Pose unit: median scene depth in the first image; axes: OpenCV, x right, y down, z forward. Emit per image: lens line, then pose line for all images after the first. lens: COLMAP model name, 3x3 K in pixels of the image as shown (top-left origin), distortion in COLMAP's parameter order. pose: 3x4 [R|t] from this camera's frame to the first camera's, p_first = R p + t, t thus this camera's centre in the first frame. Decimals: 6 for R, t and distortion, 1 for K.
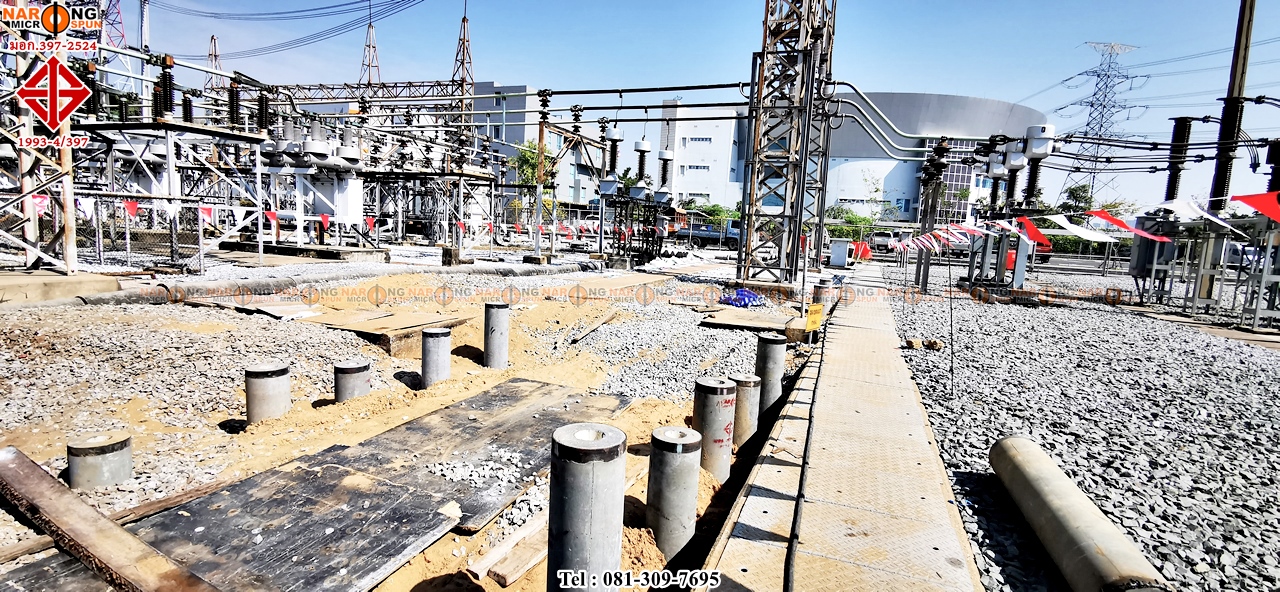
lens RADIAL K [[597.0, 0, 639.0], [0, 597.0, 296.2], [0, 0, 1]] dist [0.009670, 0.000470]
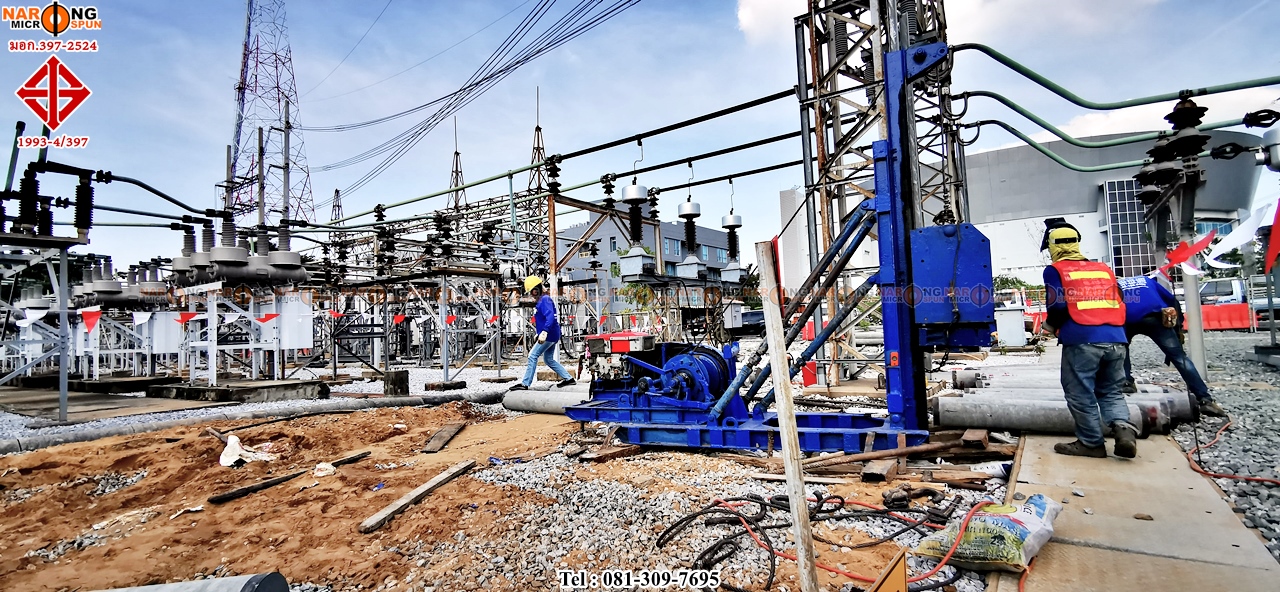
lens RADIAL K [[597.6, 0, 638.0], [0, 597.6, 296.7], [0, 0, 1]] dist [-0.022564, 0.048251]
pose [[0.969048, -0.108730, -0.221637, 0.115671], [0.068885, 0.981218, -0.180184, -0.017563], [0.237066, 0.159339, 0.958337, 0.343949]]
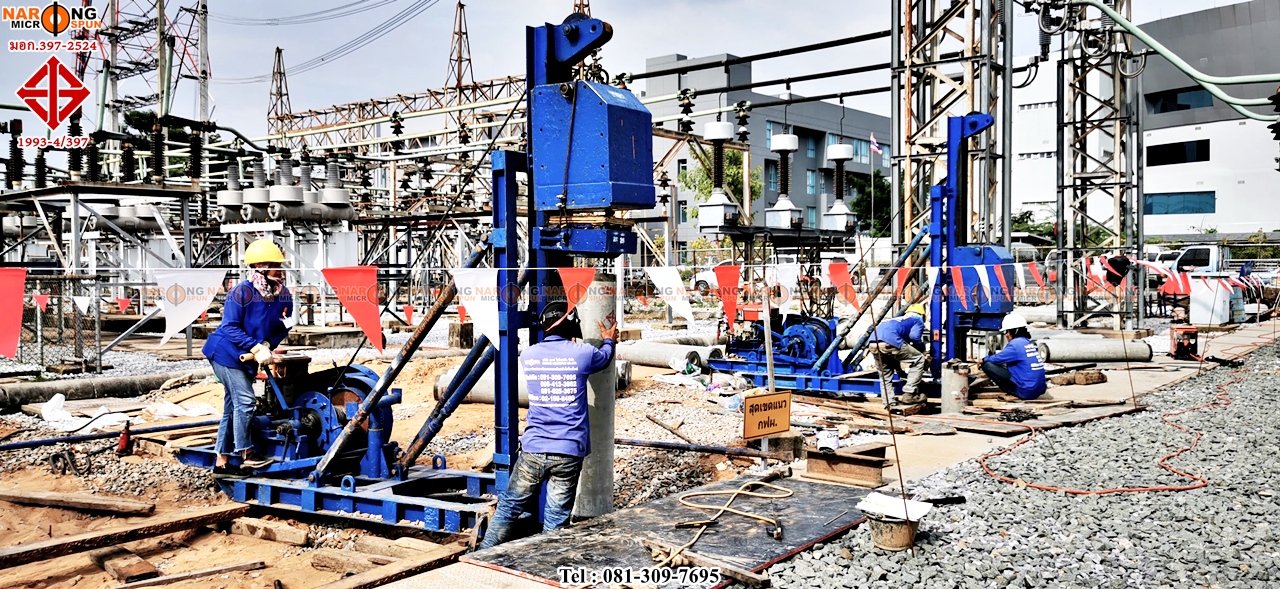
lens RADIAL K [[1005.5, 0, 617.3], [0, 1005.5, 289.2], [0, 0, 1]] dist [0.005449, -0.103715]
pose [[0.944933, -0.051672, -0.323159, 0.201508], [0.018750, 0.994383, -0.104172, 0.003431], [0.326727, 0.092376, 0.940594, -0.014909]]
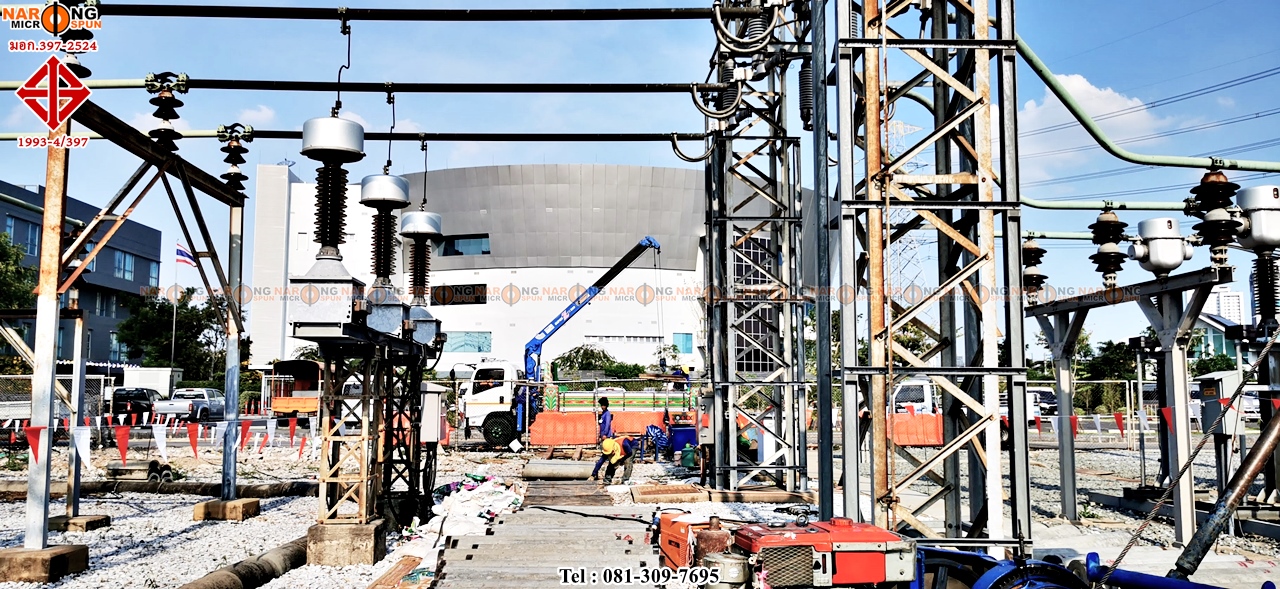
lens RADIAL K [[1002.9, 0, 635.8], [0, 1002.9, 292.4], [0, 0, 1]] dist [0.091620, -0.151307]
pose [[0.913521, -0.009723, 0.406676, -0.120396], [0.094247, 0.977572, -0.188336, -0.077539], [-0.395724, 0.210376, 0.893949, 0.499401]]
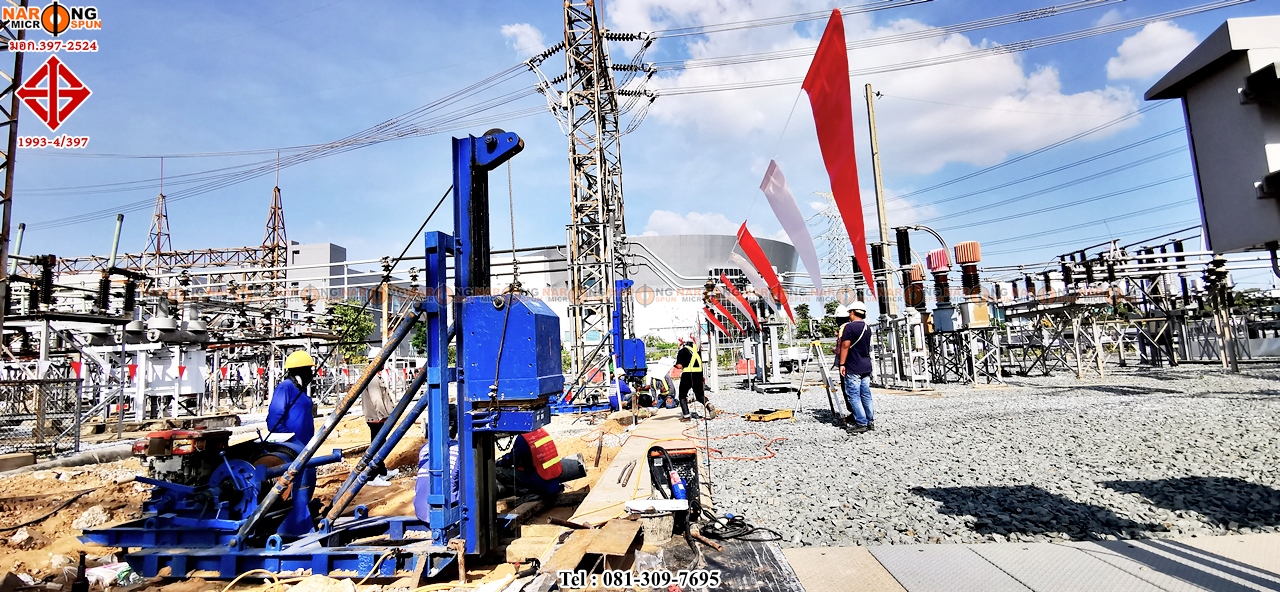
lens RADIAL K [[597.0, 0, 639.0], [0, 597.0, 296.2], [0, 0, 1]] dist [0.009670, 0.000470]
pose [[0.949788, -0.069456, 0.305086, -0.059845], [0.137588, 0.968433, -0.207861, 0.034926], [-0.281019, 0.239401, 0.929363, -0.200603]]
